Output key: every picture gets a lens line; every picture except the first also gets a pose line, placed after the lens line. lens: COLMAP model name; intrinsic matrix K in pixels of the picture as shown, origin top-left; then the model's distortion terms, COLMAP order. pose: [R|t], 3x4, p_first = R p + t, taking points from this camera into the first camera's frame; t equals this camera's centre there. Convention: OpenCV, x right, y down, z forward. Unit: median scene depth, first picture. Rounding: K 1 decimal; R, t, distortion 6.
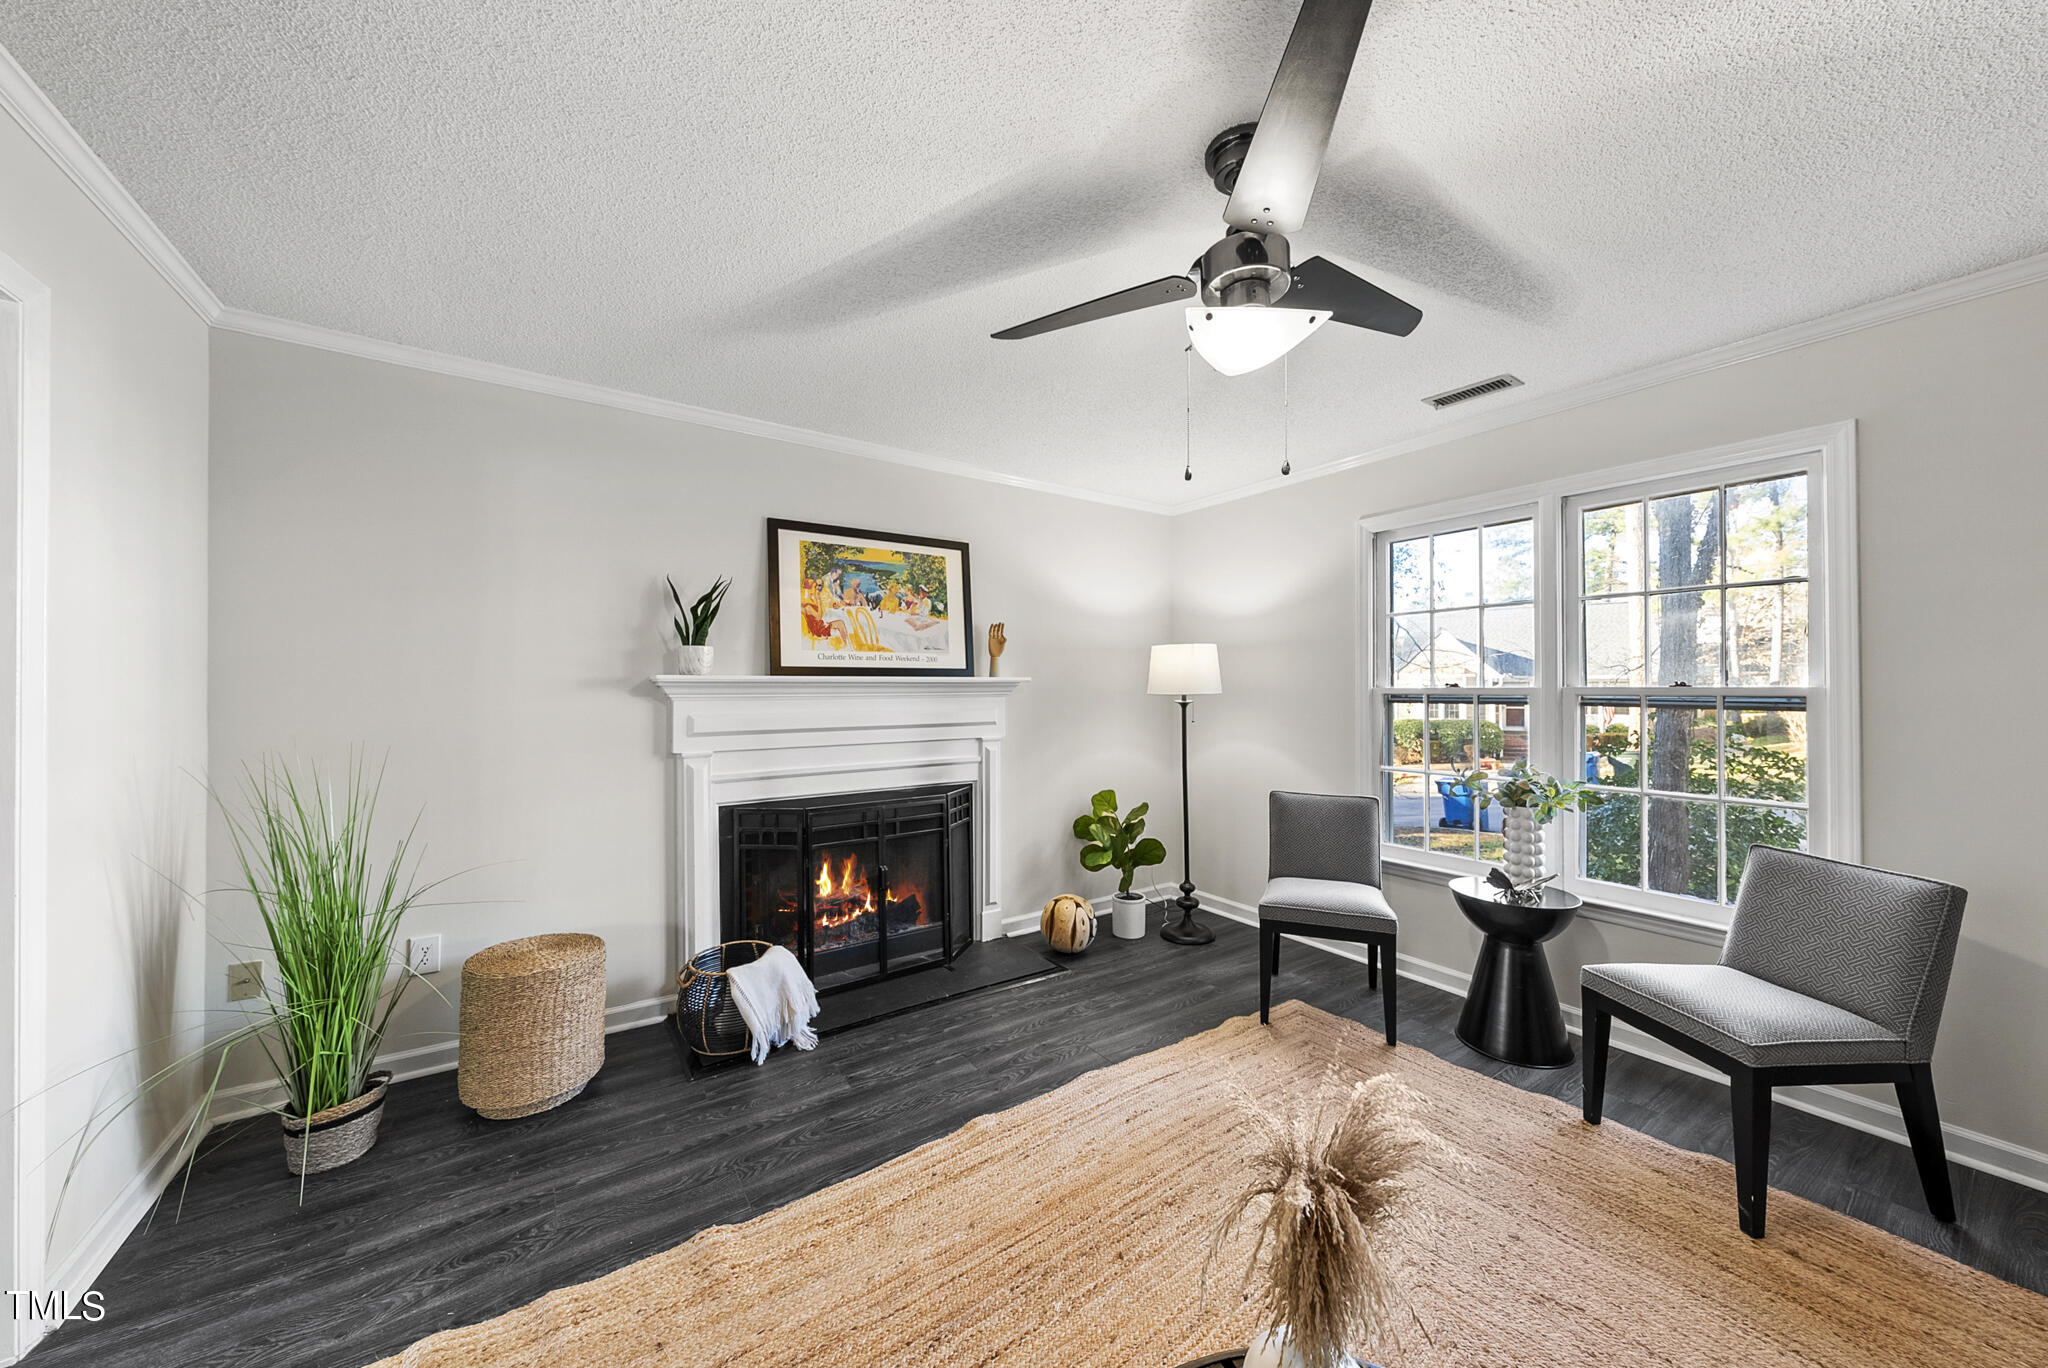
lens RADIAL K [[697.0, 0, 1029.7], [0, 697.0, 686.1], [0, 0, 1]] dist [-0.001695, -0.000109]
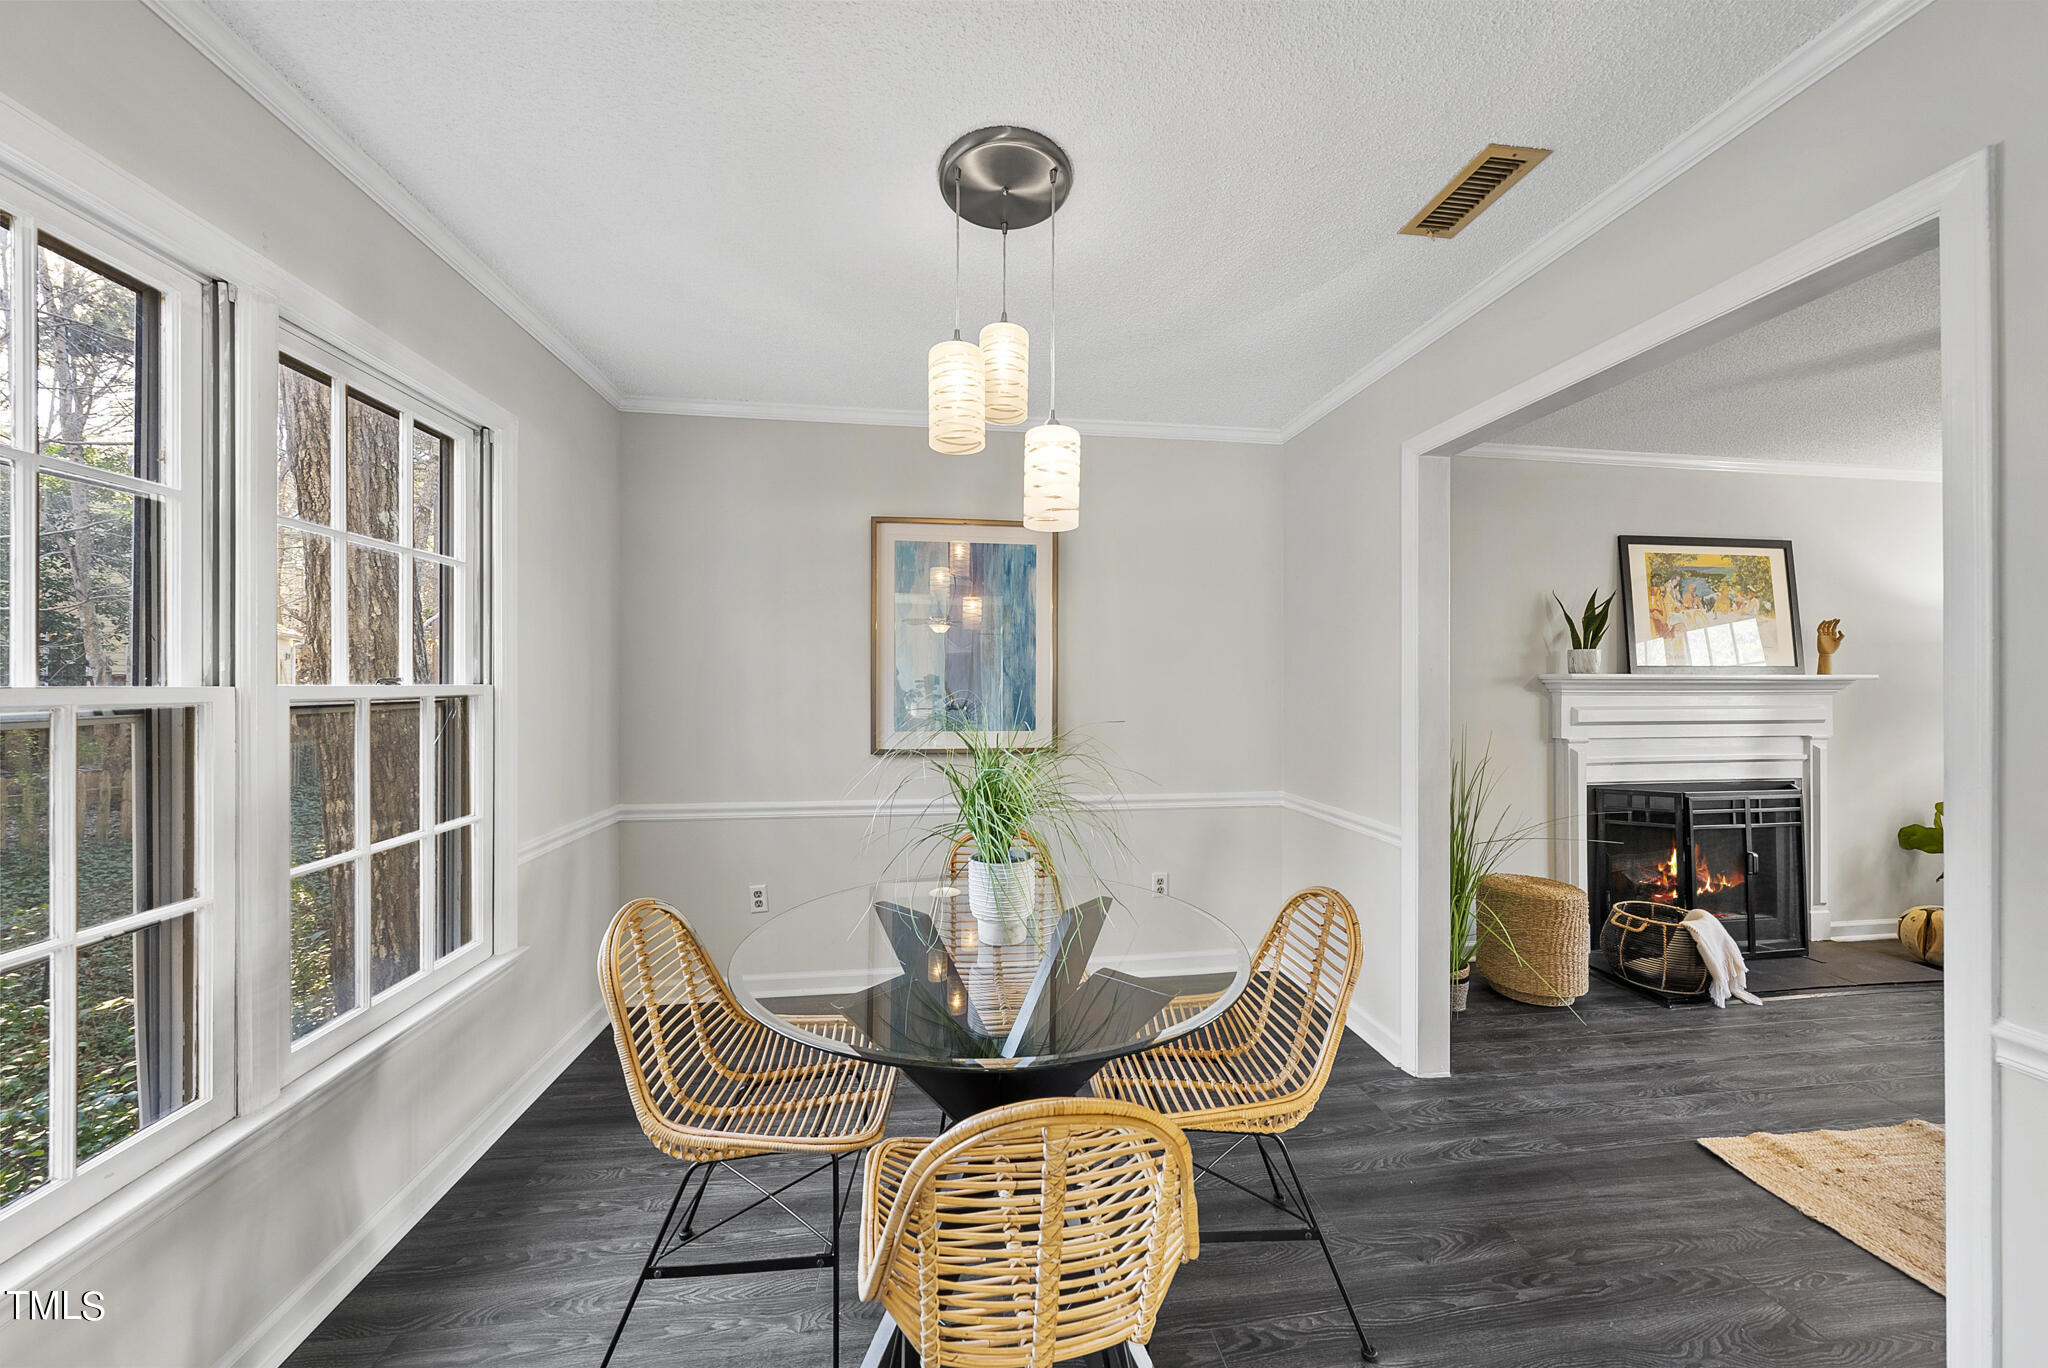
lens RADIAL K [[697.0, 0, 1026.6], [0, 697.0, 681.2], [0, 0, 1]] dist [-0.001695, -0.000109]
pose [[0.893489, 0.004300, -0.449064, -0.687335], [-0.003531, 0.999991, 0.002549, -0.002303], [0.449071, -0.000692, 0.893496, -0.428196]]
